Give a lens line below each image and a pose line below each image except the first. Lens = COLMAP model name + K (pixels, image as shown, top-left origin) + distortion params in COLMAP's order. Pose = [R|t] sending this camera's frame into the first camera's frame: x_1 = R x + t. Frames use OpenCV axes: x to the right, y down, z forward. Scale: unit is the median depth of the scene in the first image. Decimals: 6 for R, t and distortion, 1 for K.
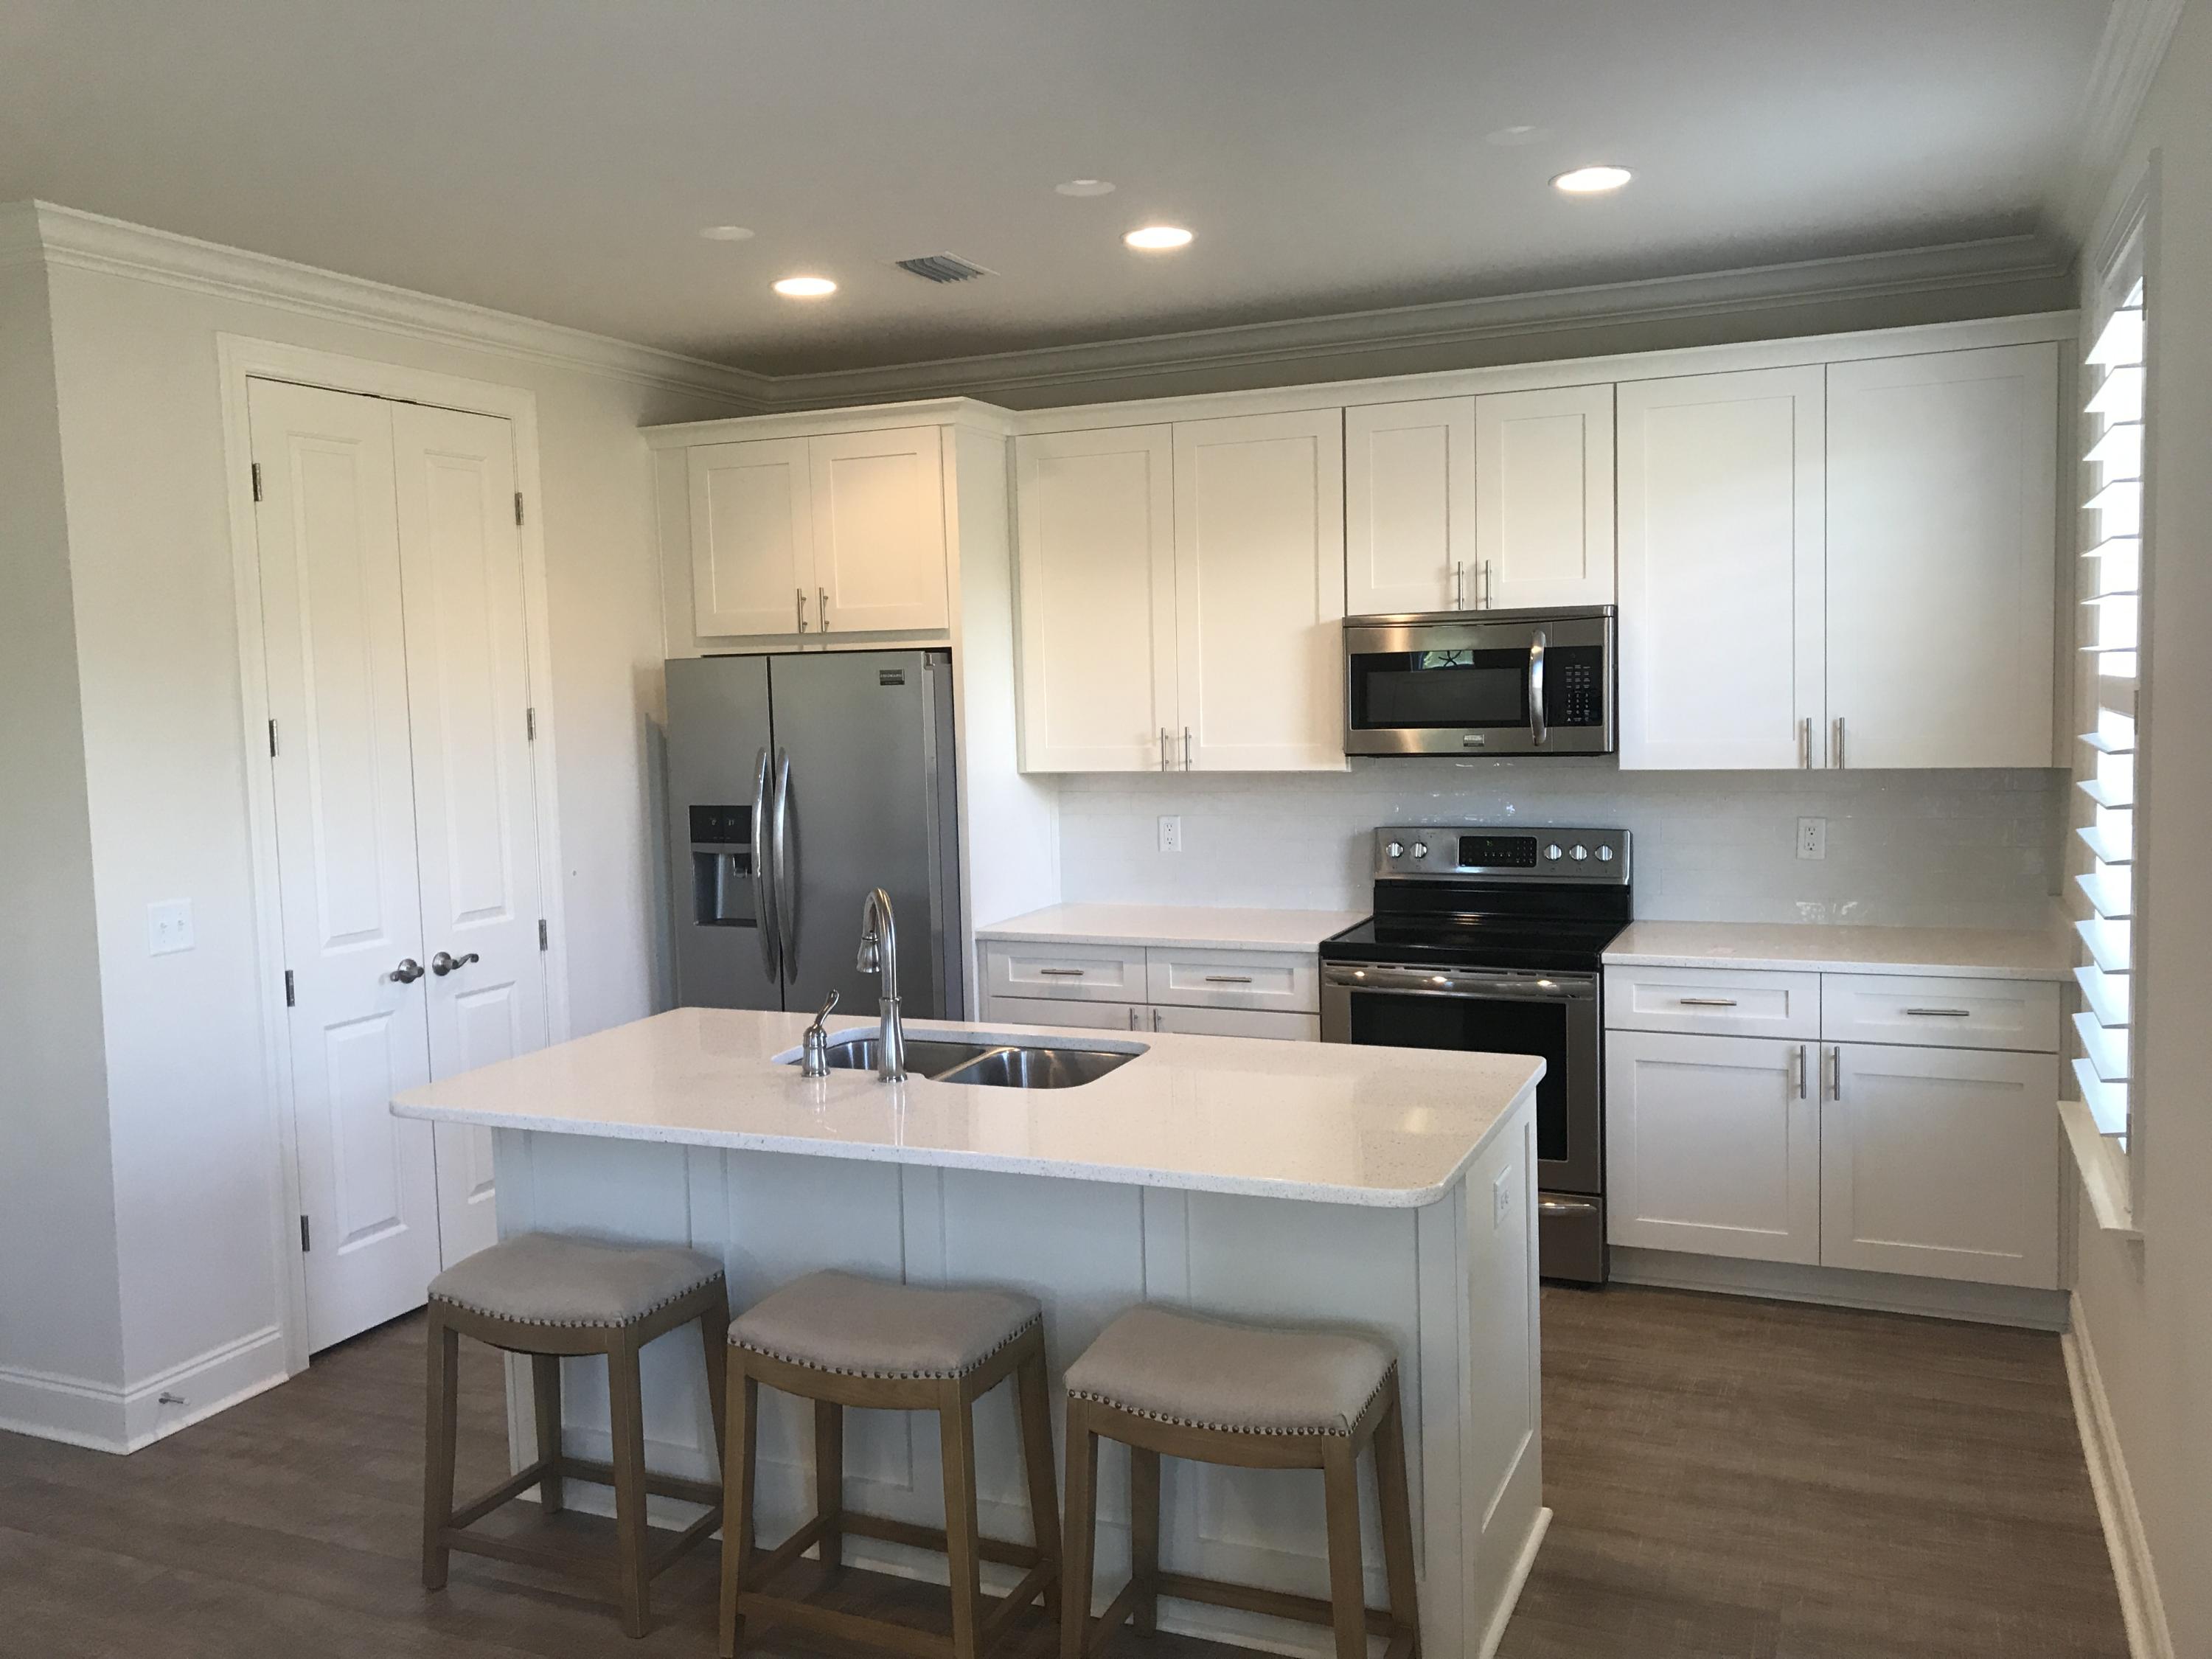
lens RADIAL K [[1811.2, 0, 1106.0], [0, 1811.2, 829.5], [0, 0, 1]] dist [0.105587, -0.259748]
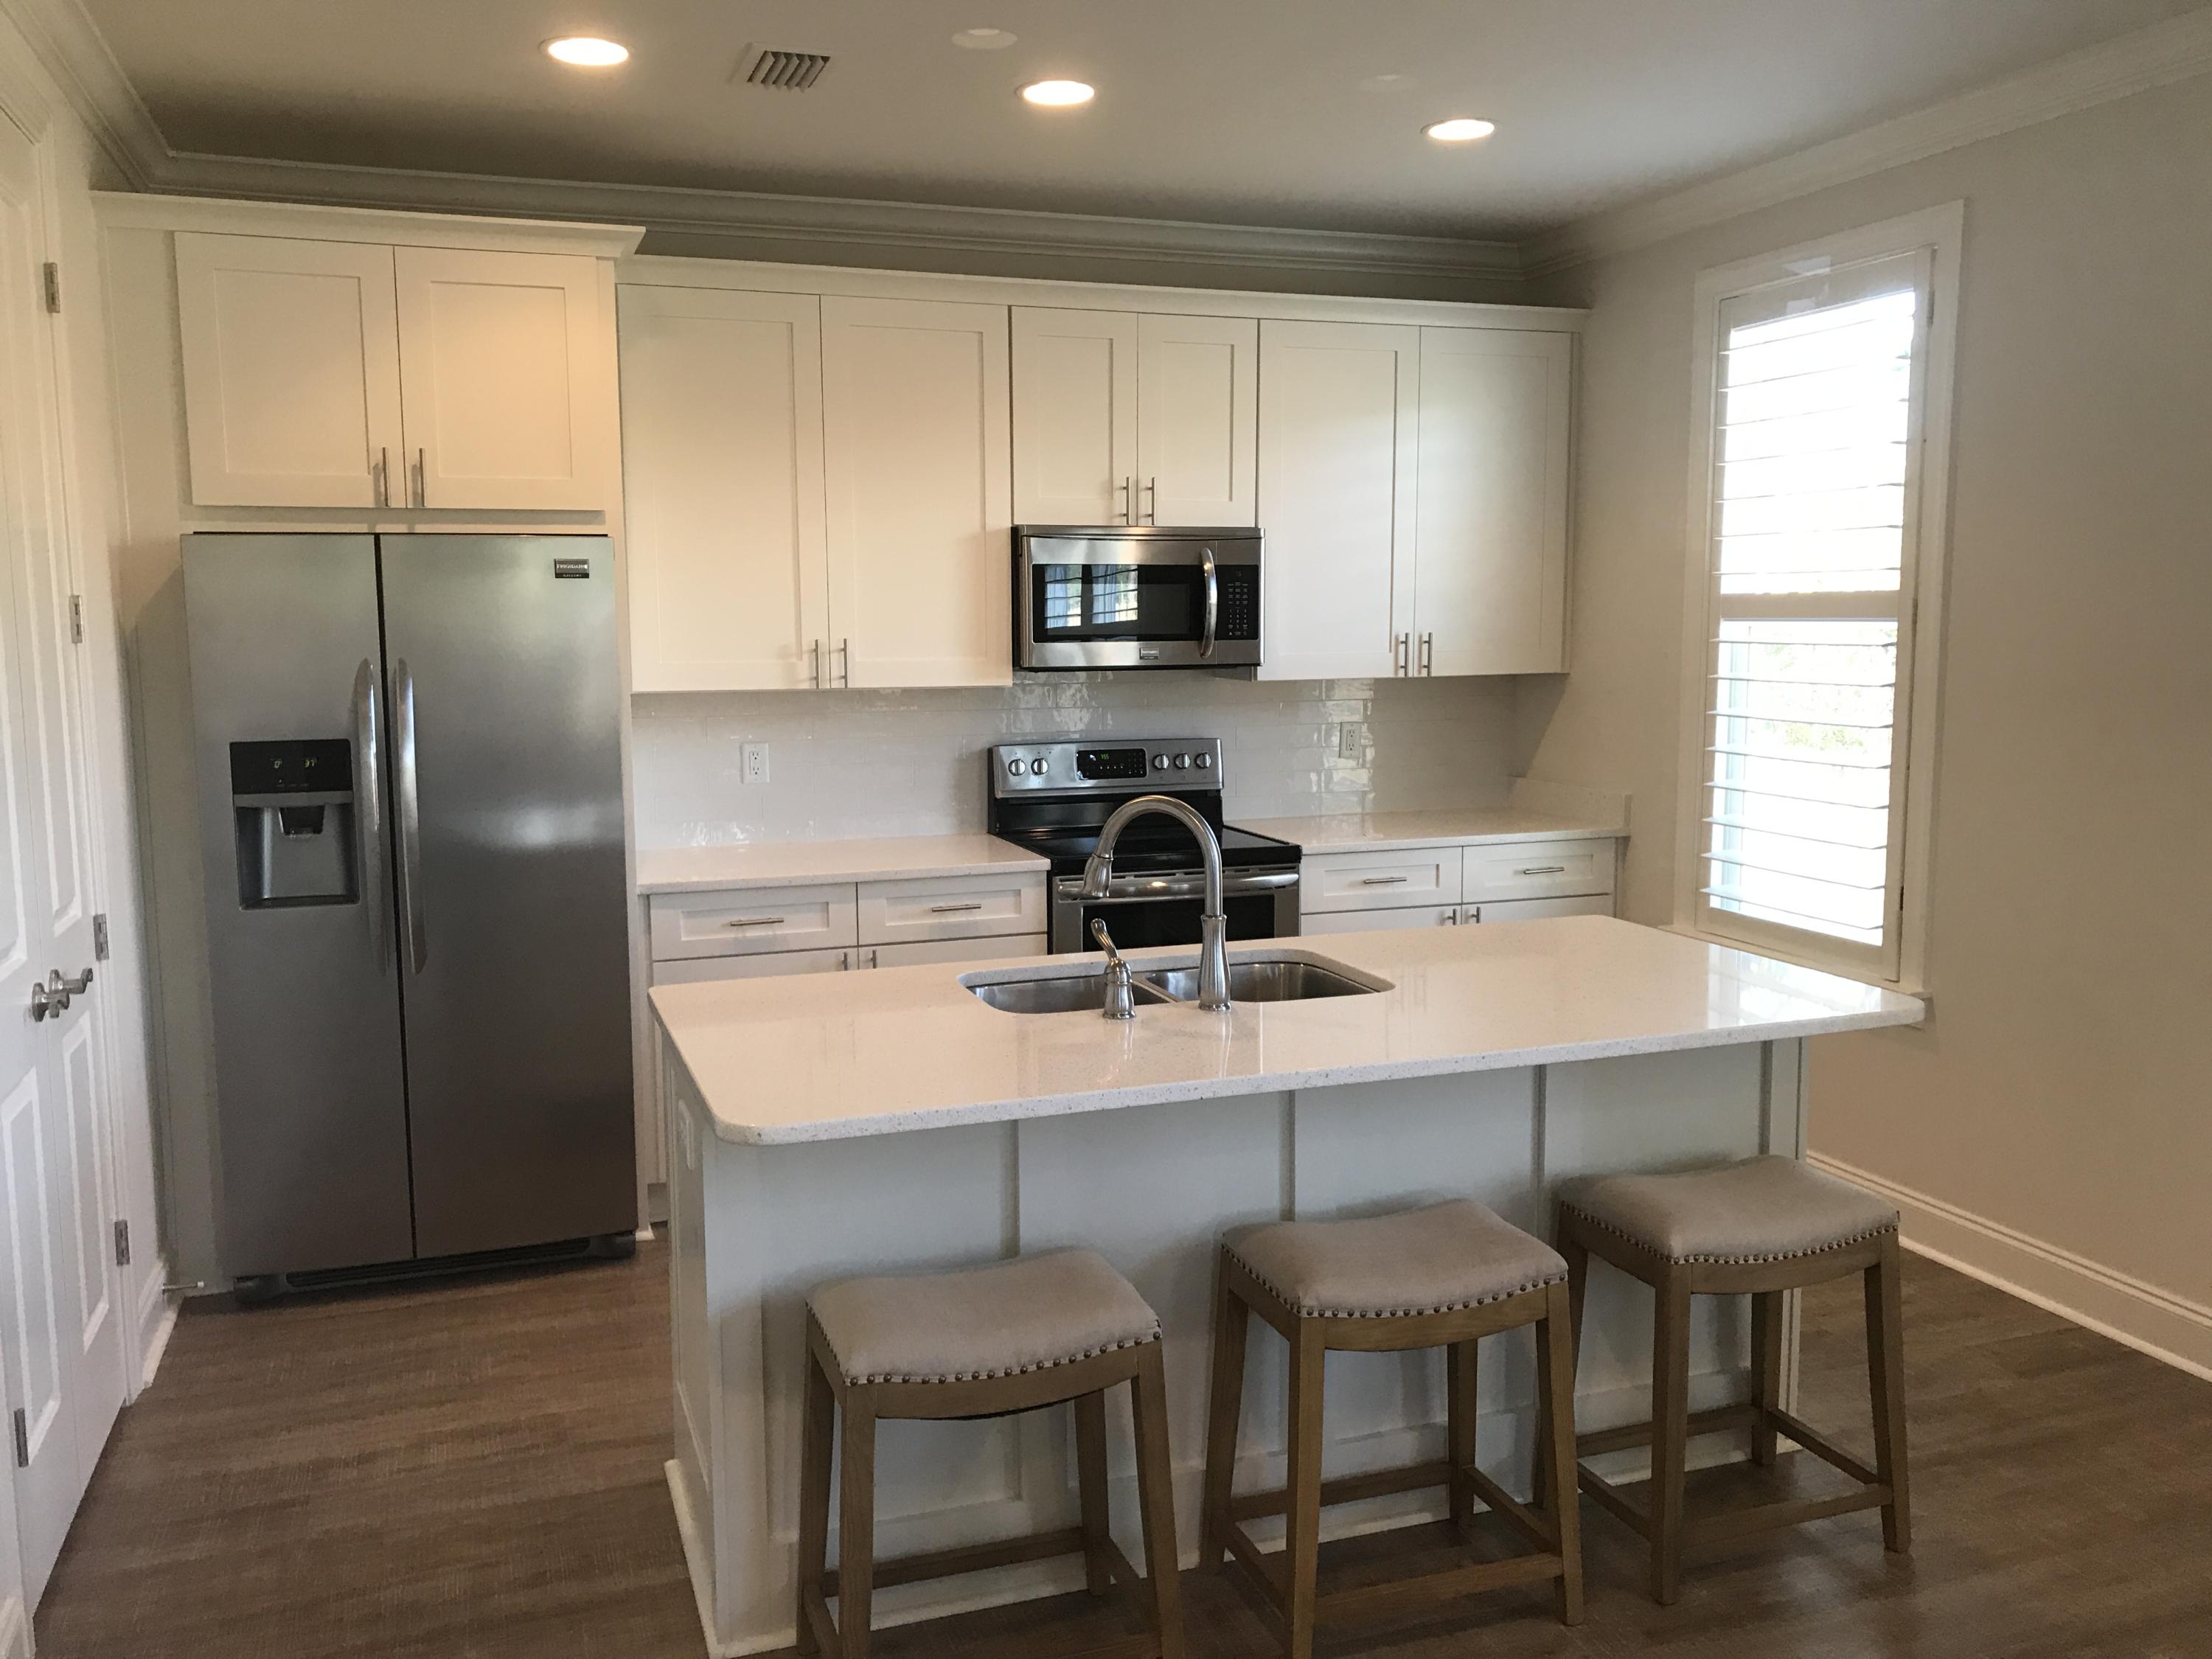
lens RADIAL K [[1811.2, 0, 1106.0], [0, 1811.2, 829.5], [0, 0, 1]] dist [0.105587, -0.259748]
pose [[0.718169, -0.060464, 0.693237, -0.518499], [0.045878, 0.998165, 0.039531, 0.008678], [-0.694355, 0.003414, 0.719625, 0.271280]]
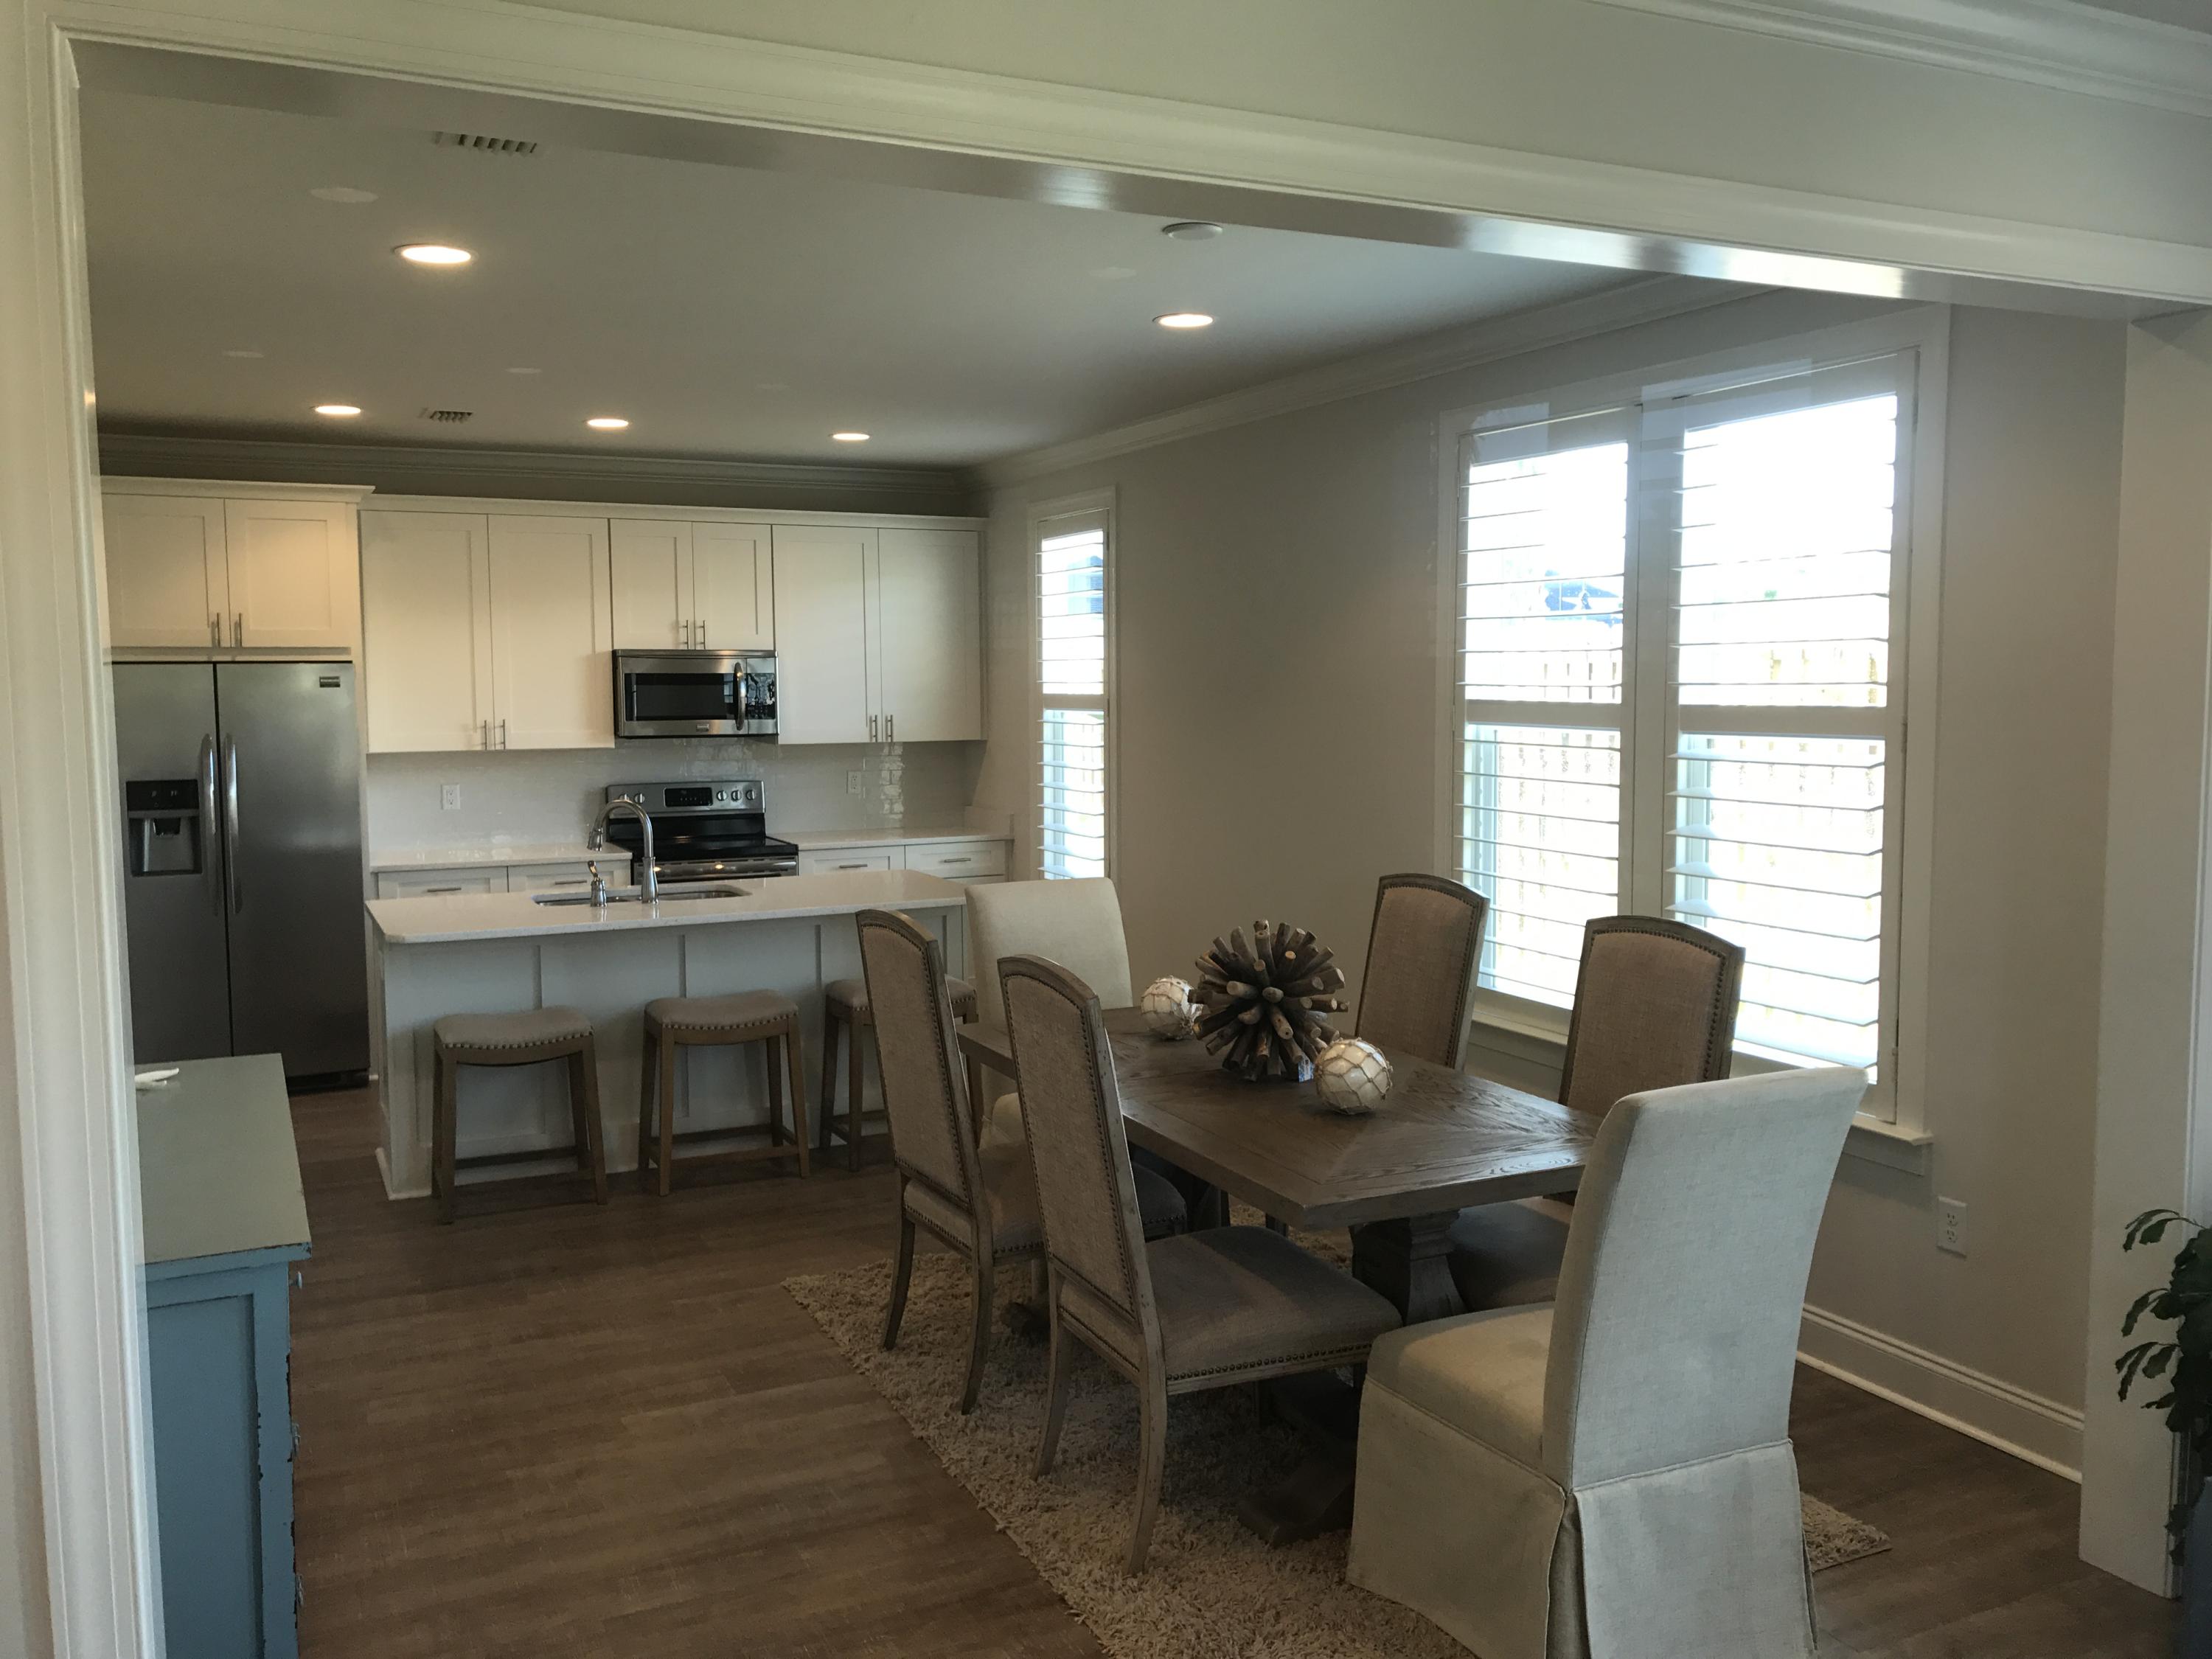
lens RADIAL K [[1811.2, 0, 1106.0], [0, 1811.2, 829.5], [0, 0, 1]] dist [0.105587, -0.259748]
pose [[0.640872, -0.041877, 0.766504, -0.824445], [0.052866, 0.998548, 0.010354, 0.045755], [-0.765825, 0.033887, 0.642155, -0.346569]]
